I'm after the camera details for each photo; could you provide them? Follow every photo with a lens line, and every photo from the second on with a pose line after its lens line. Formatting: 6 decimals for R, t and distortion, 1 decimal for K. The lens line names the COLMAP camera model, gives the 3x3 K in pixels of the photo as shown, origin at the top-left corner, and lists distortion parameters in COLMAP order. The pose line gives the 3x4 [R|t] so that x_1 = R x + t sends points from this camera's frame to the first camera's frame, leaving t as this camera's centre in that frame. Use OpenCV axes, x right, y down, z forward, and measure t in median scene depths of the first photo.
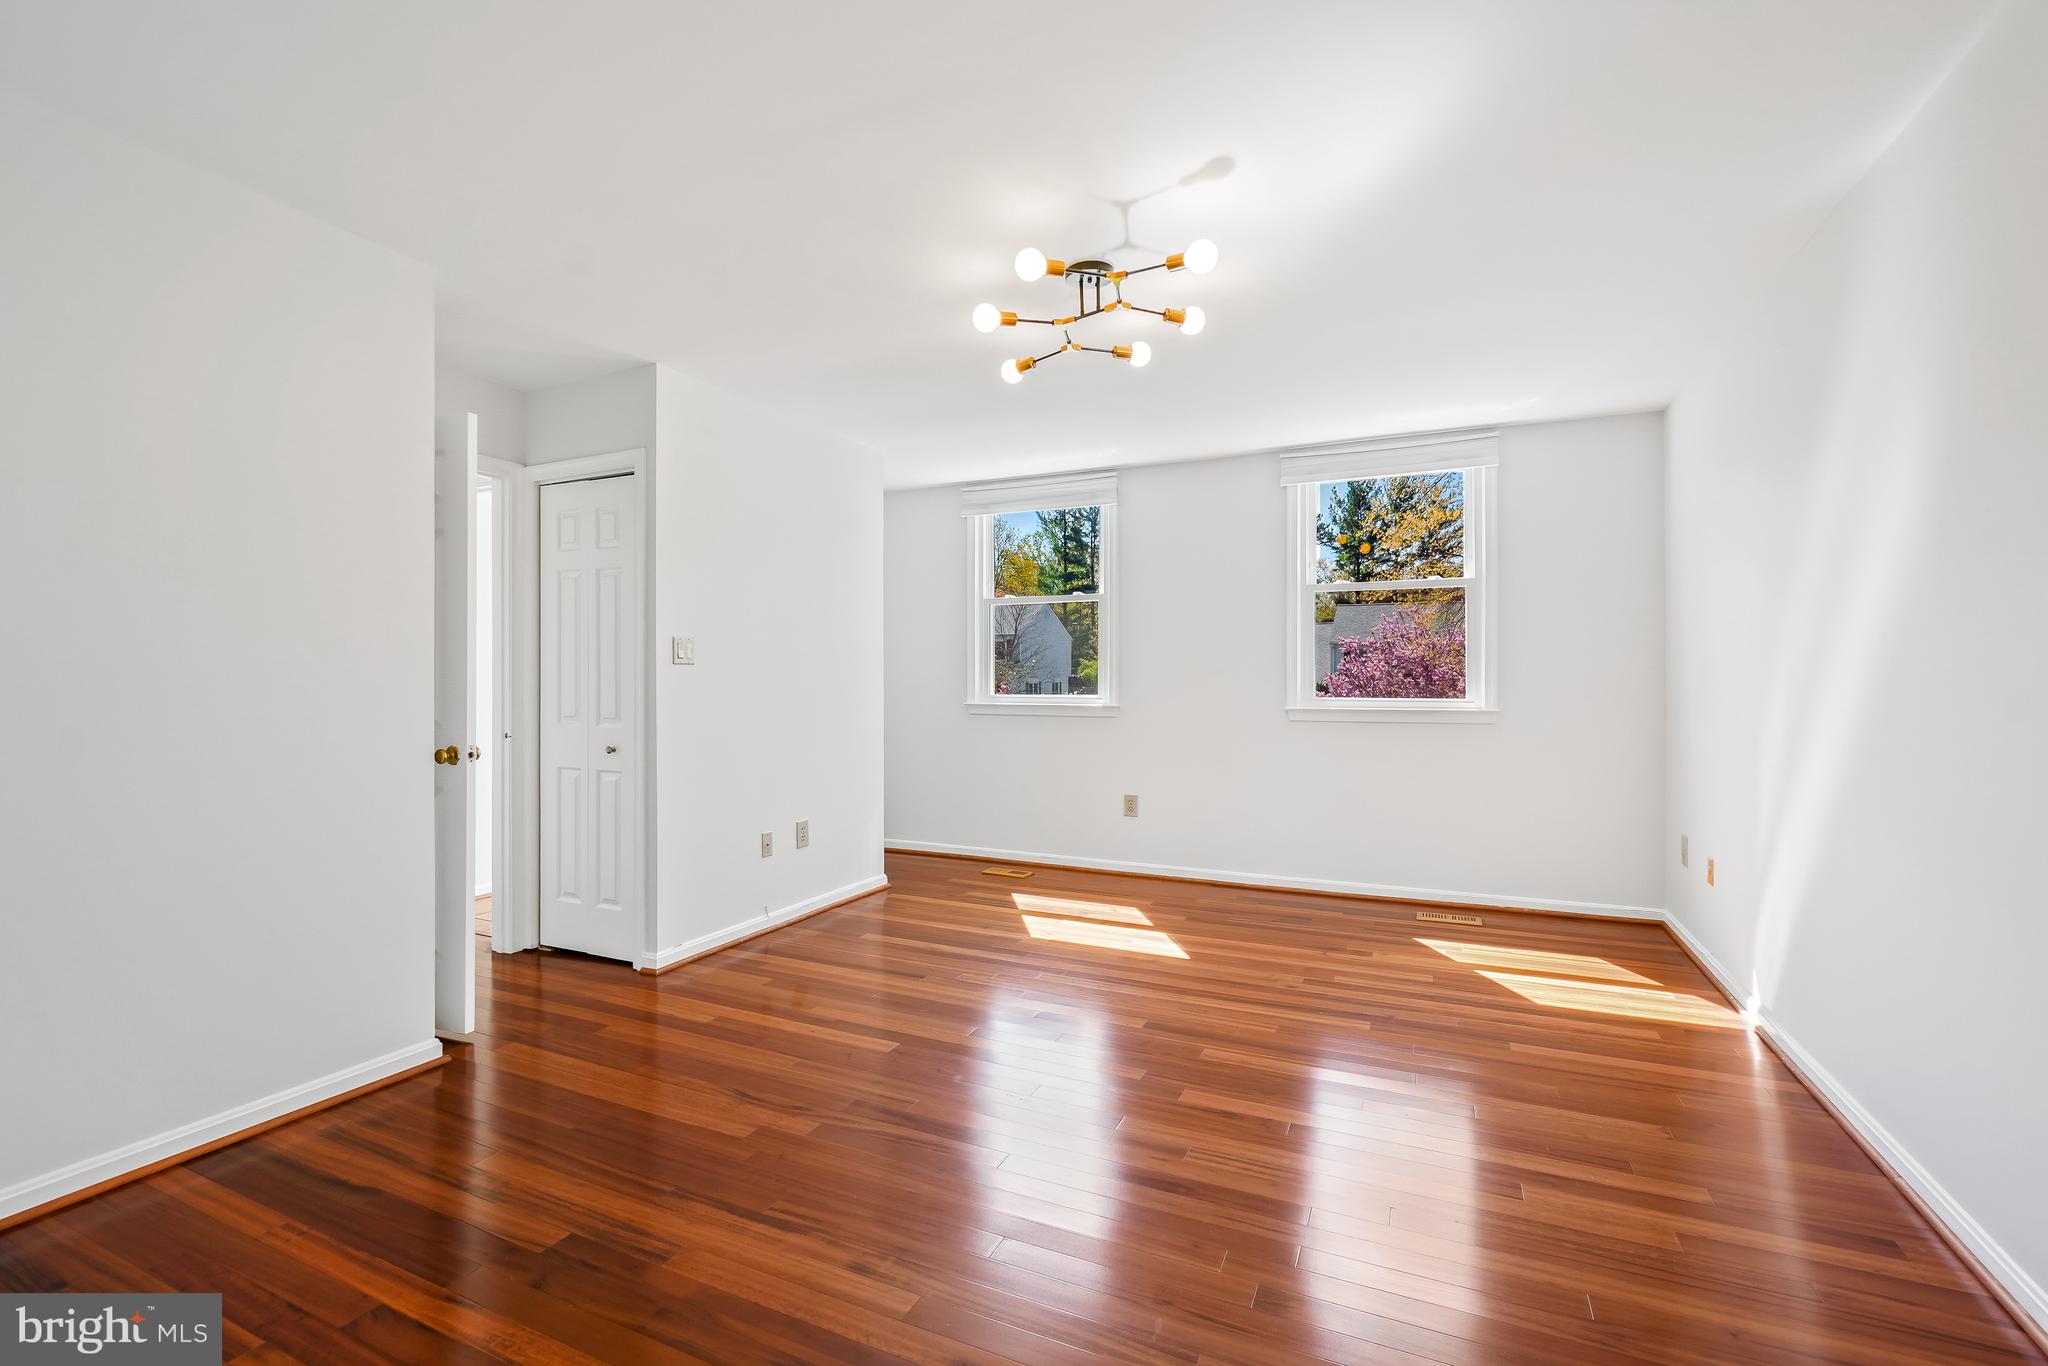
lens RADIAL K [[871.2, 0, 1024.0], [0, 871.2, 683.0], [0, 0, 1]] dist [0.000185, -0.000082]
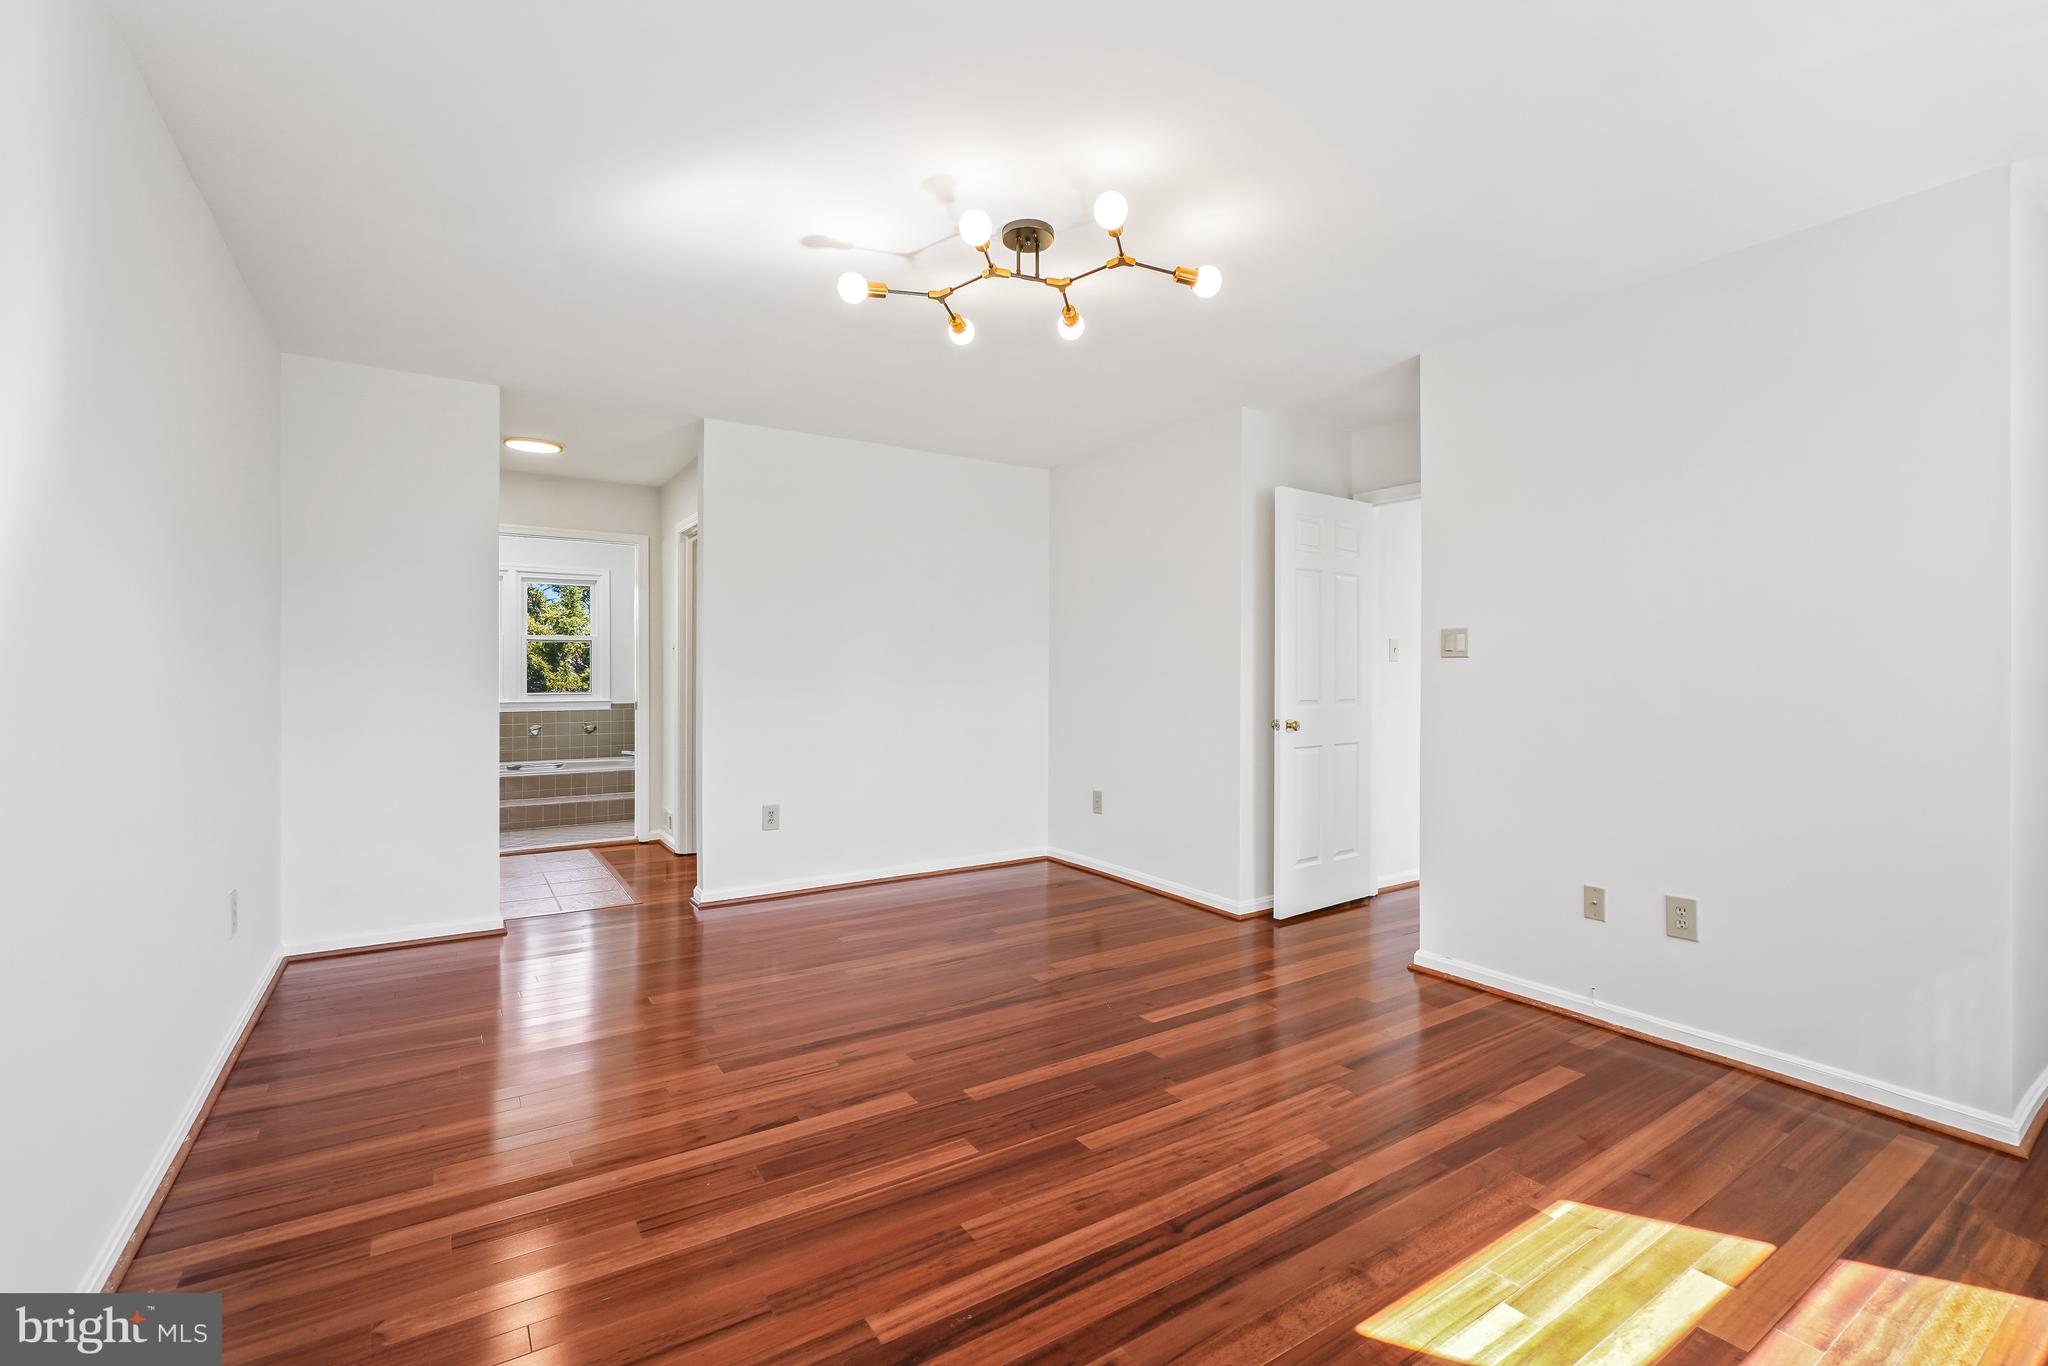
lens RADIAL K [[903.6, 0, 1020.3], [0, 903.6, 689.0], [0, 0, 1]] dist [-0.001140, -0.000723]
pose [[-0.526605, 0.016056, -0.849958, 0.648902], [-0.007462, 0.999696, 0.023508, -0.006848], [0.850077, 0.018722, -0.526325, 1.086533]]
